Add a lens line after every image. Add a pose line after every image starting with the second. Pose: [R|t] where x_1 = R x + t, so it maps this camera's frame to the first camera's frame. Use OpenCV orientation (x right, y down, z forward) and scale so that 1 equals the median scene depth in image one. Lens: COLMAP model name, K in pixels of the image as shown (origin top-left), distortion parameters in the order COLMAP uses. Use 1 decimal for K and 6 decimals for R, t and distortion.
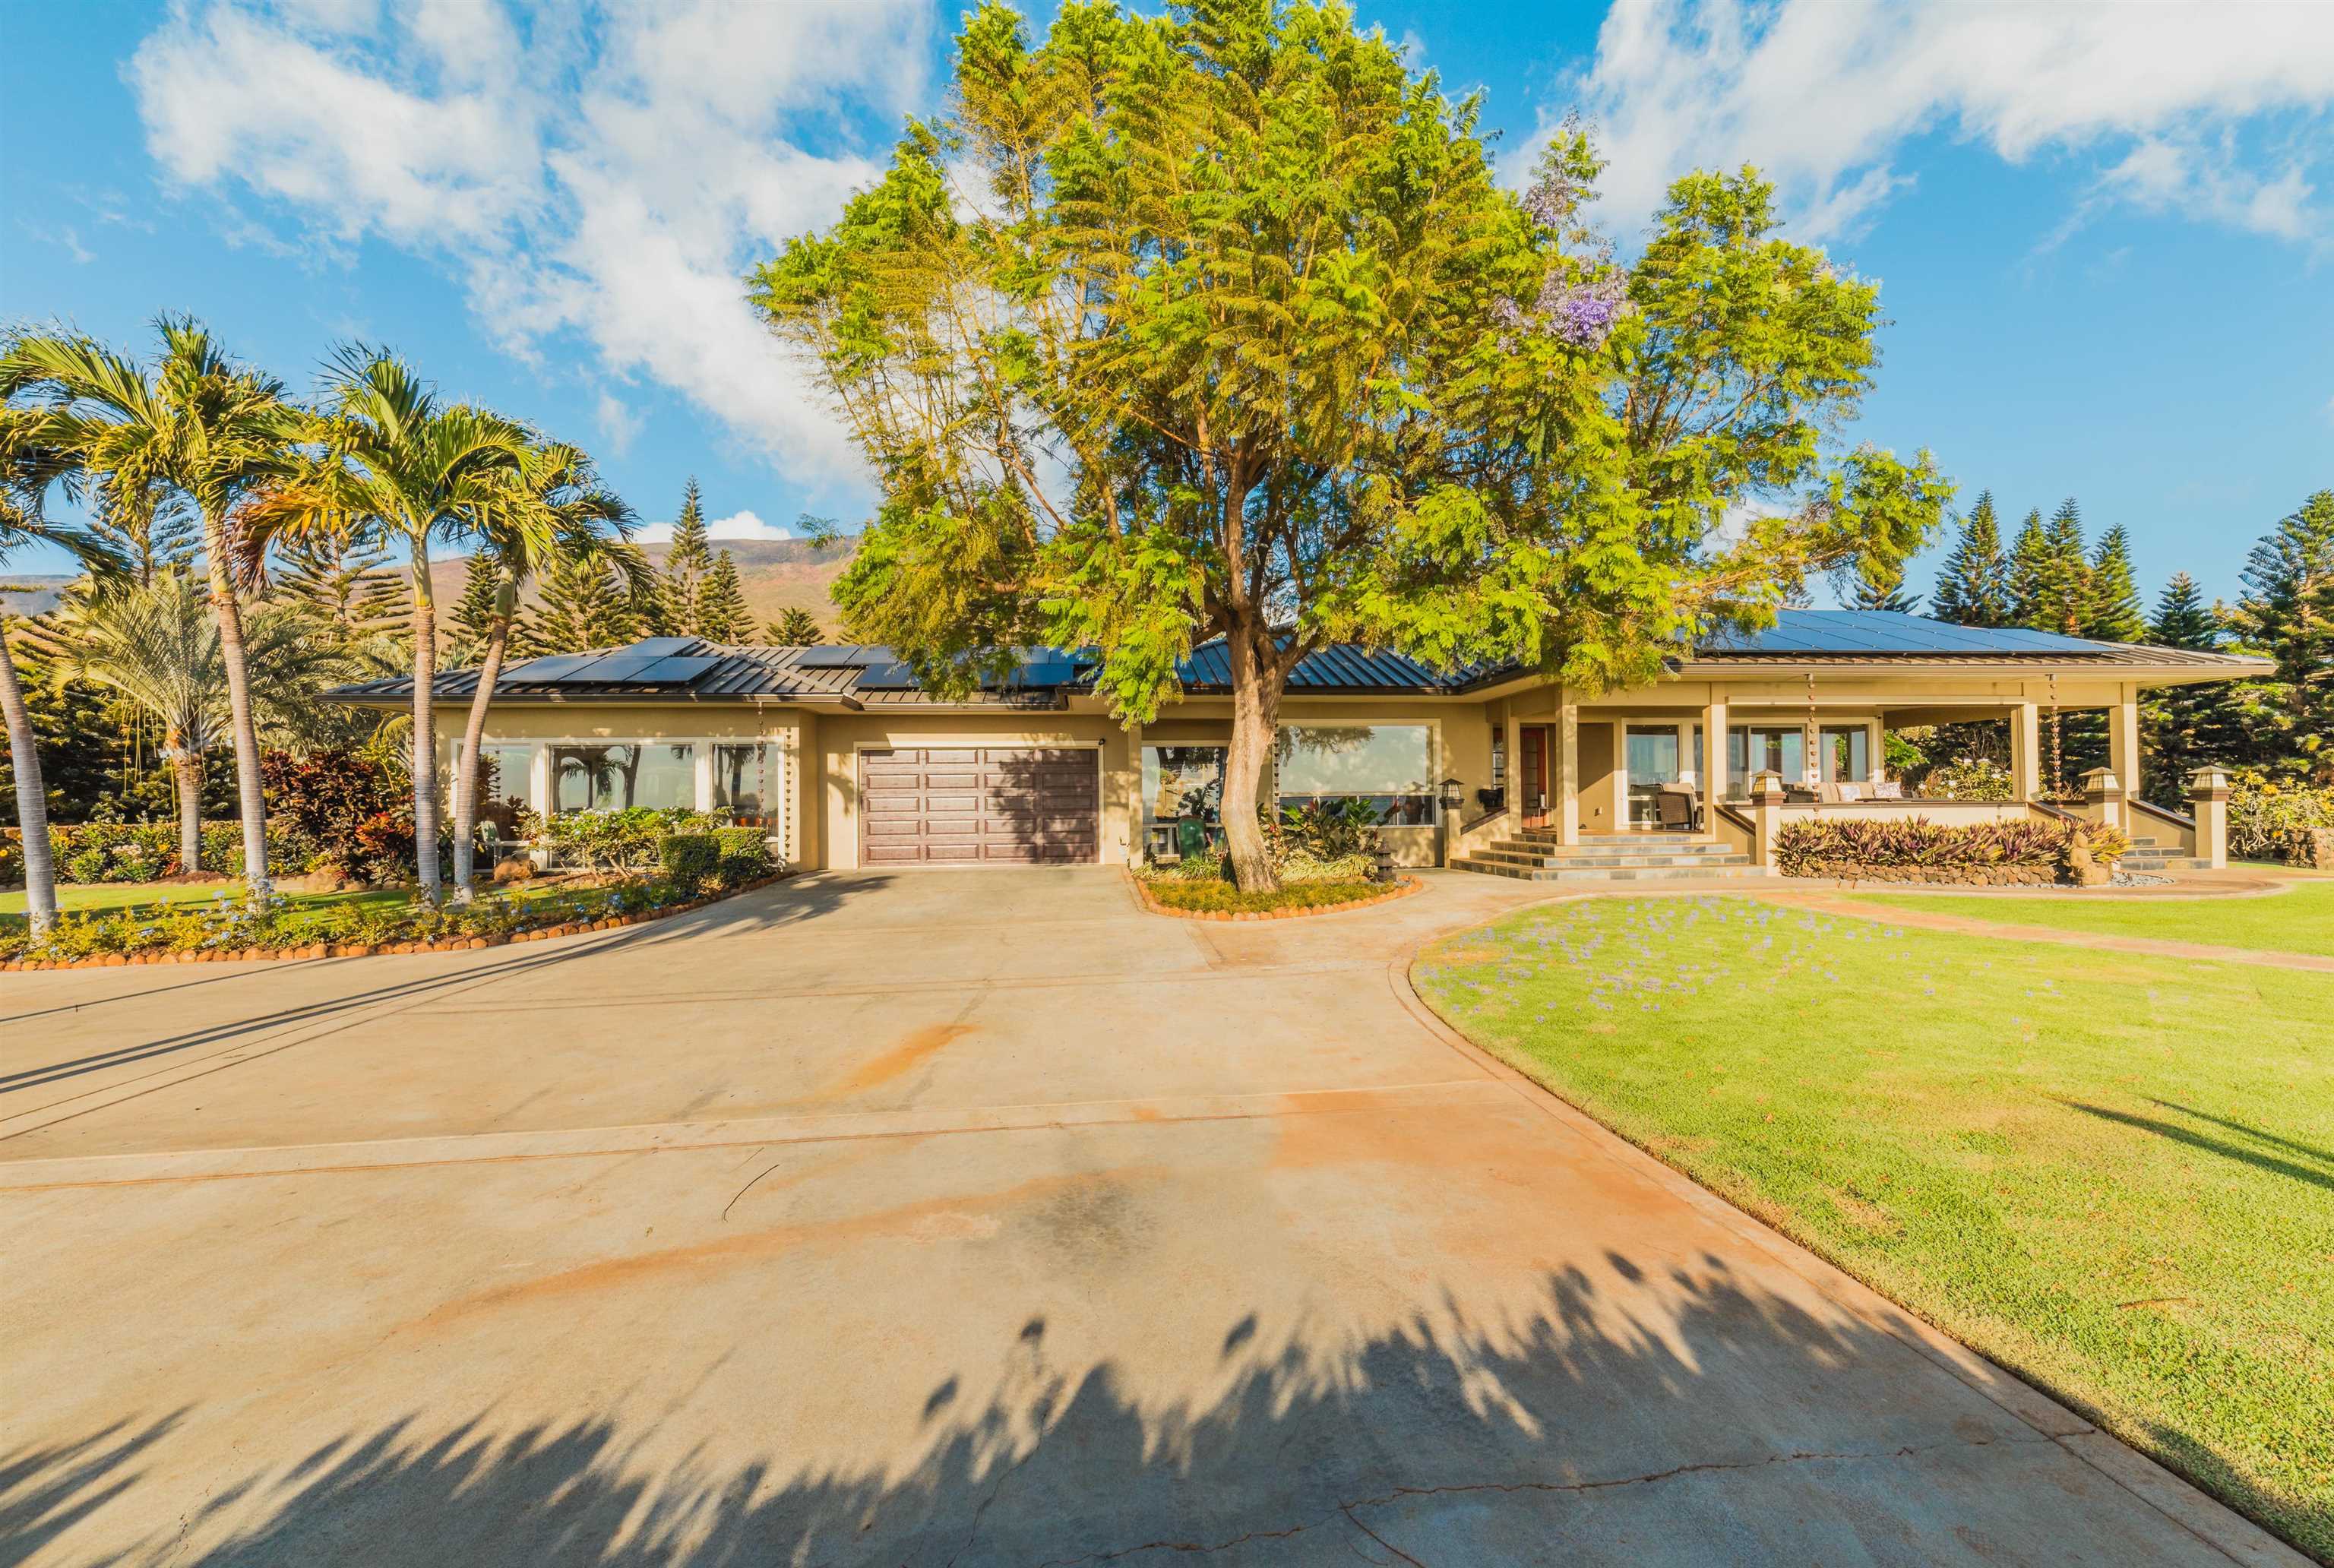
lens RADIAL K [[894.6, 0, 1160.5], [0, 894.6, 797.2], [0, 0, 1]] dist [0.001452, -0.000110]
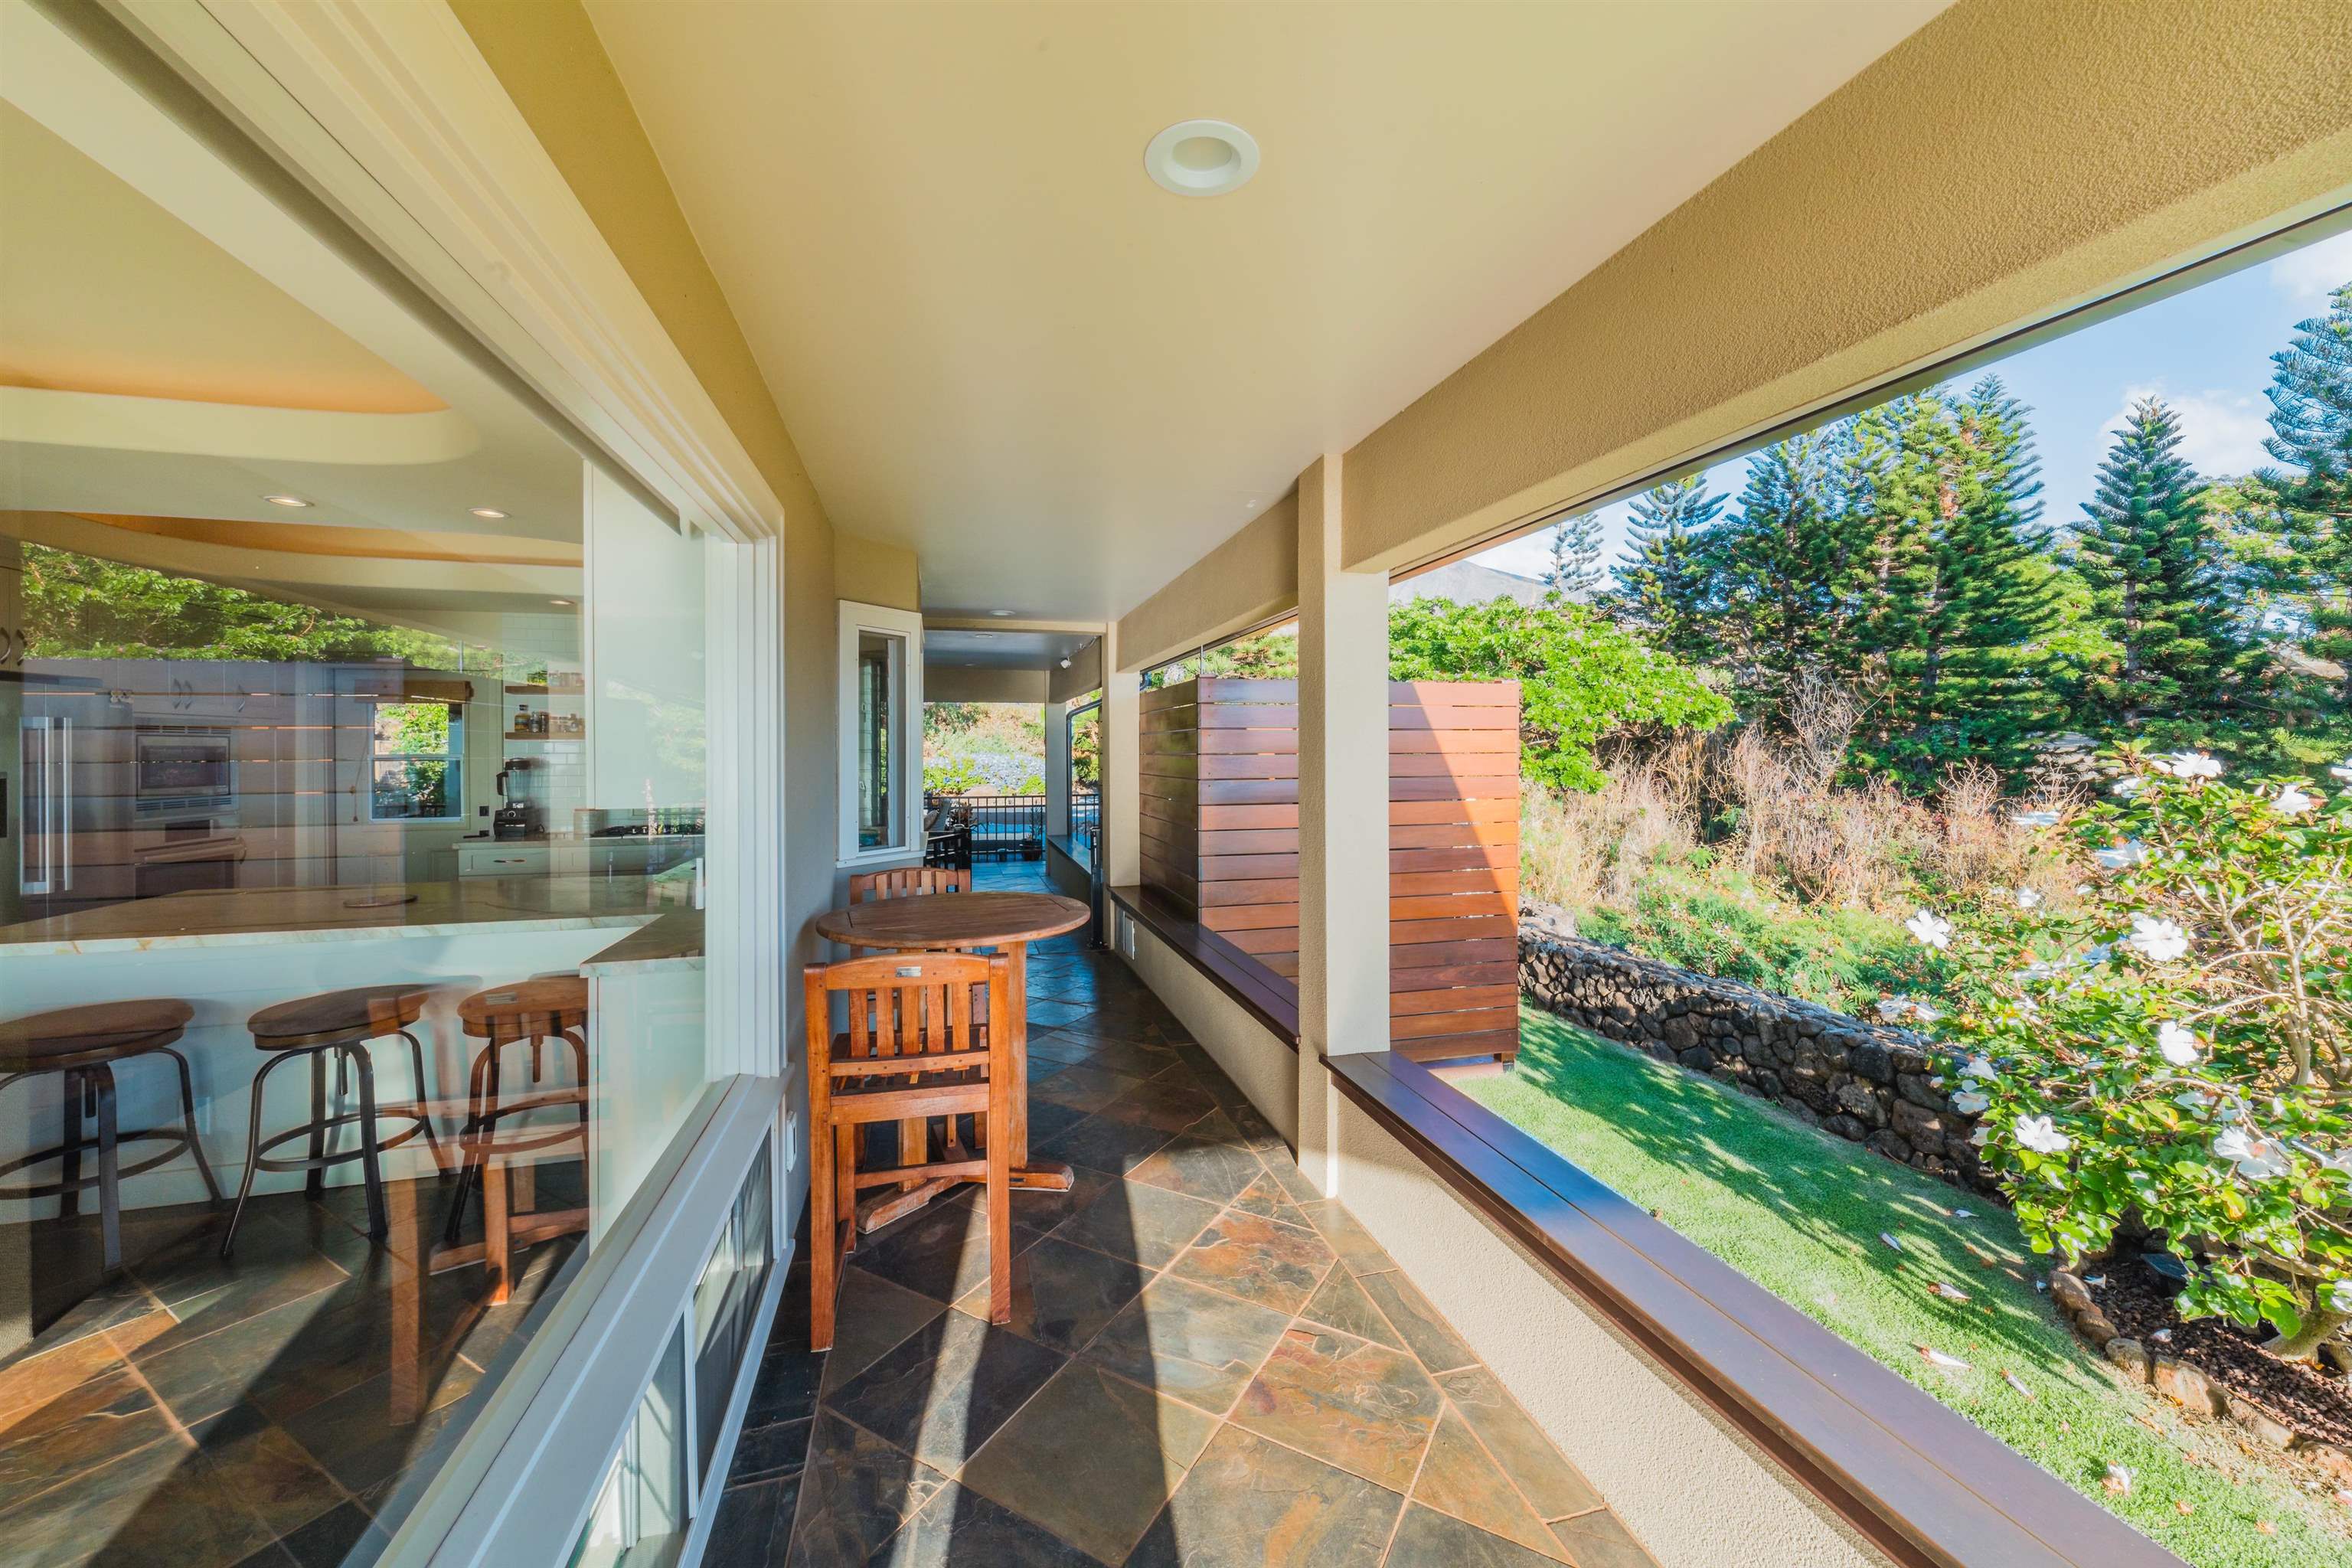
lens RADIAL K [[896.8, 0, 1167.3], [0, 896.8, 756.5], [0, 0, 1]] dist [-0.000023, -0.000050]
pose [[0.986905, 0.007409, 0.161132, 0.451441], [-0.010414, 0.999787, 0.017810, -0.026940], [-0.160966, -0.019254, 0.986772, 0.556954]]
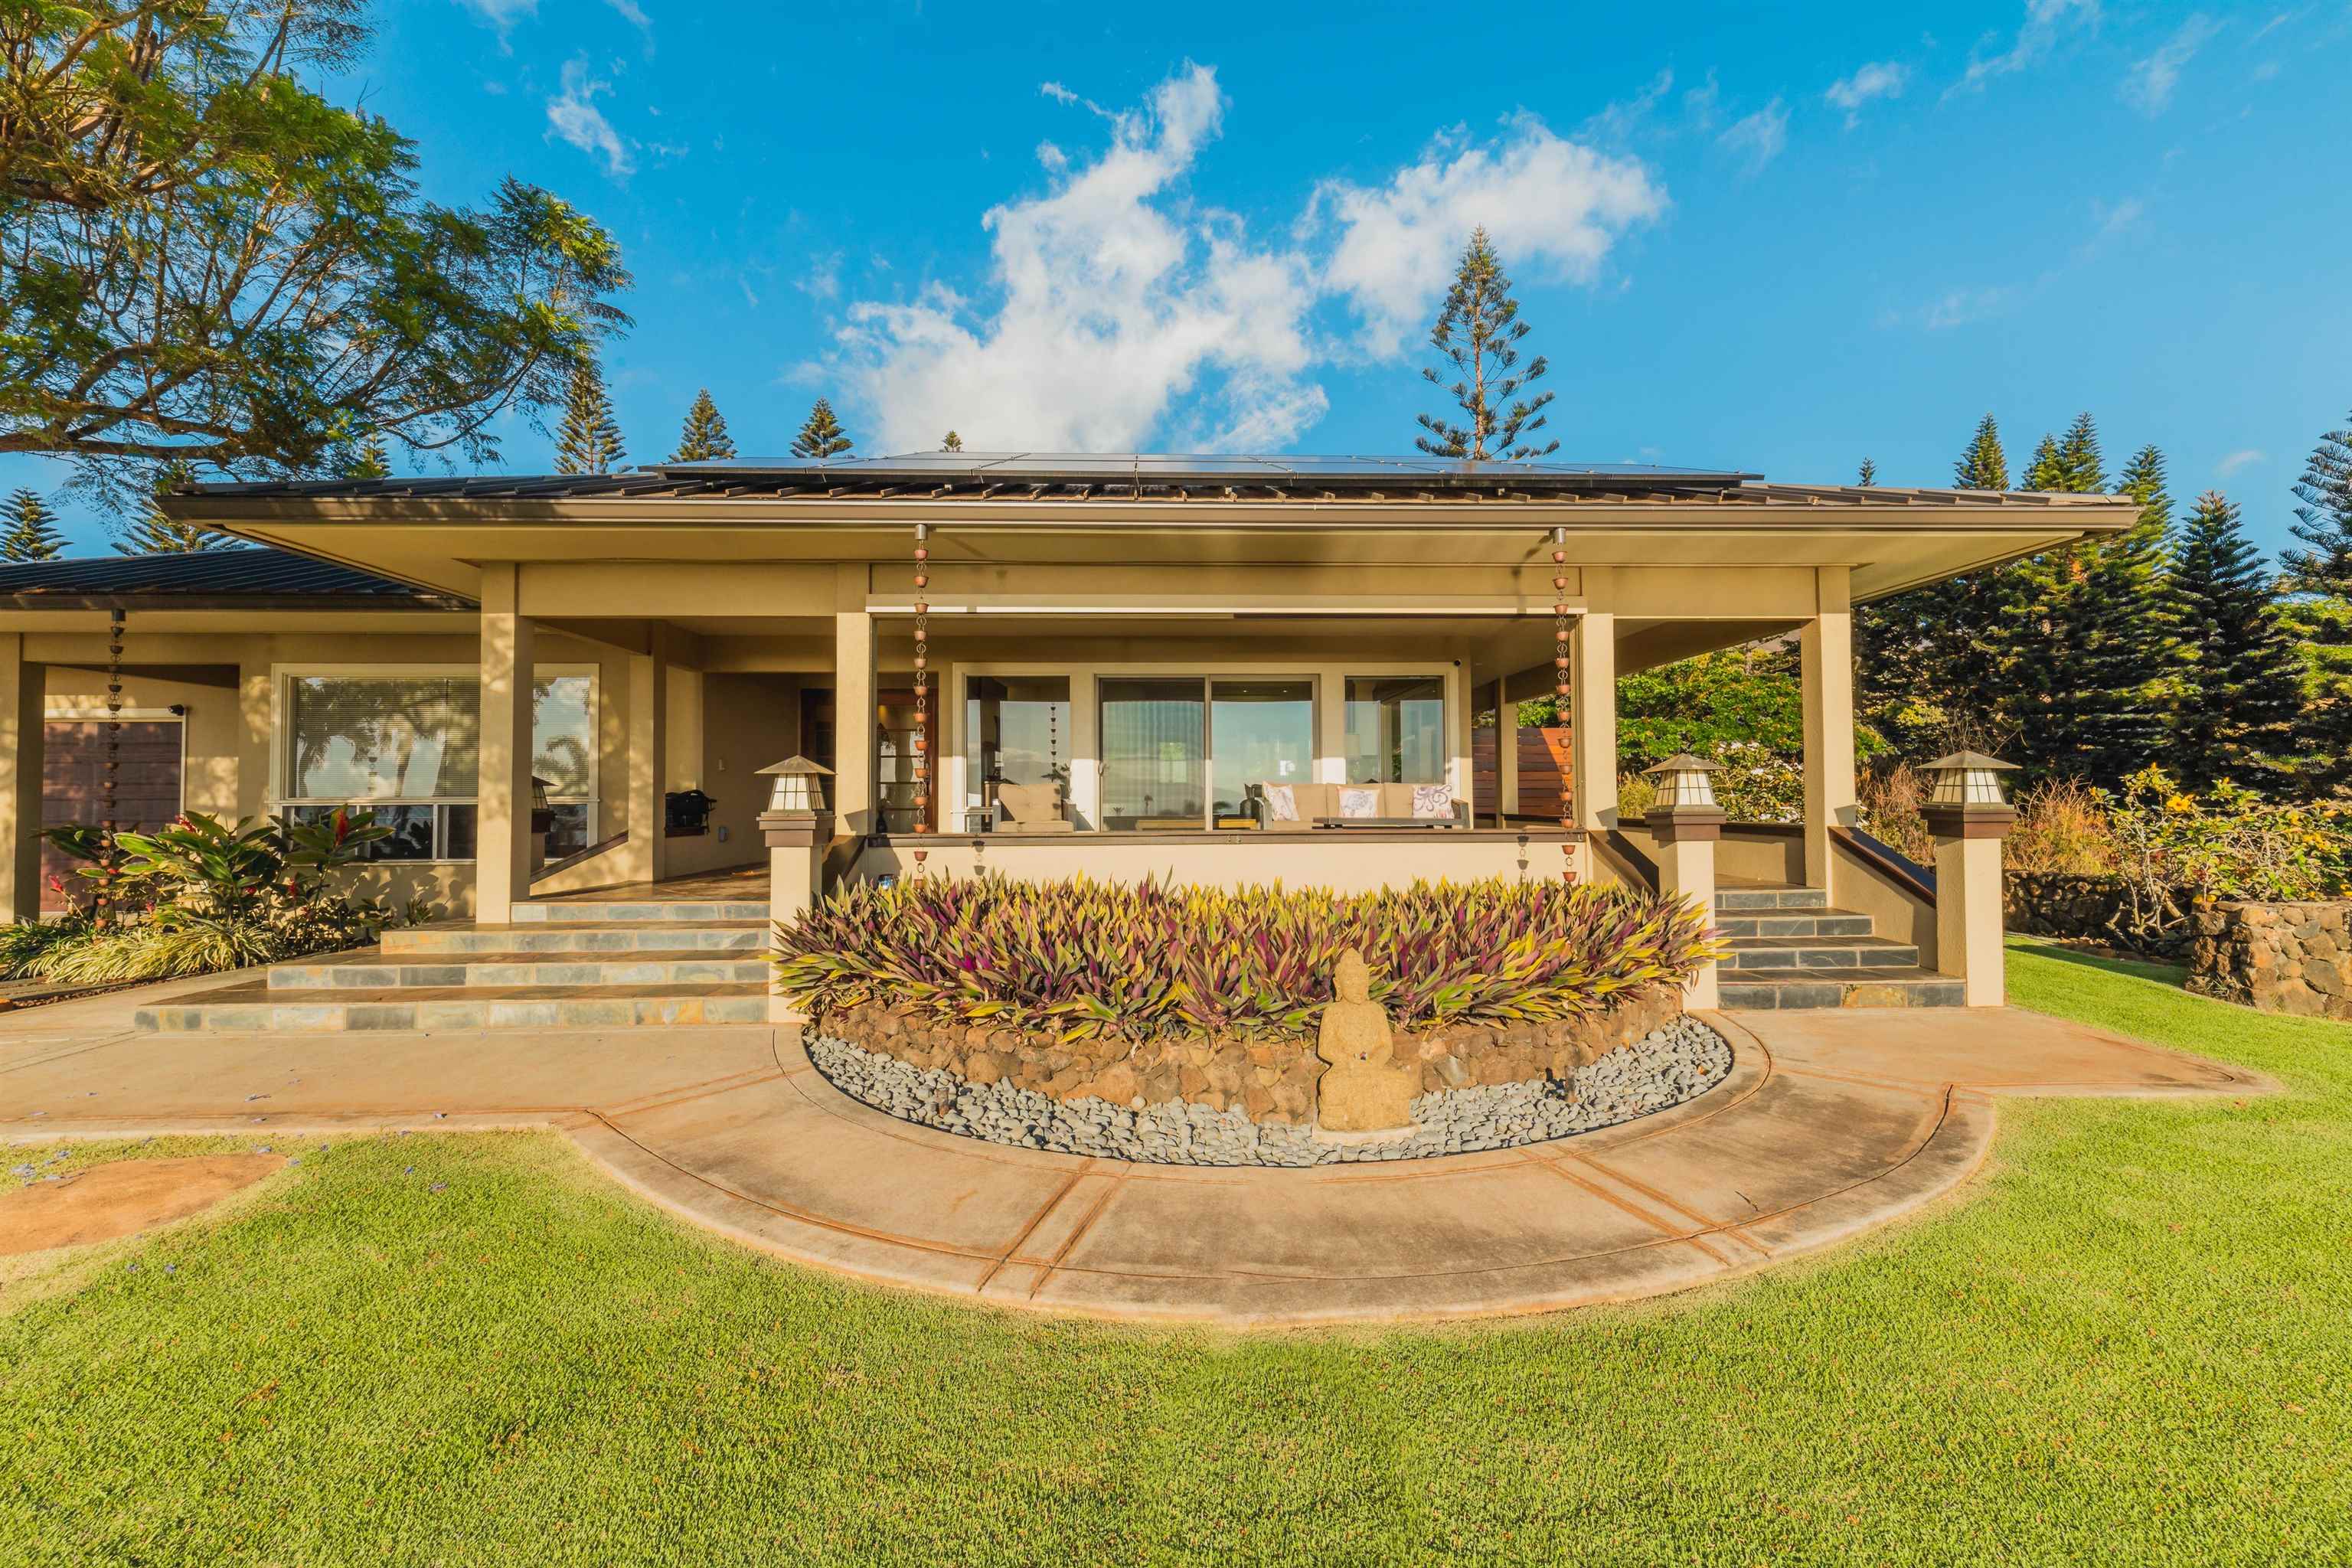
lens RADIAL K [[881.4, 0, 1175.2], [0, 881.4, 772.4], [0, 0, 1]] dist [0.000254, 0.000137]
pose [[0.997958, 0.003928, -0.063760, 0.363784], [-0.005023, 0.999843, -0.017017, -0.007269], [0.063683, 0.017302, 0.997820, 0.249878]]
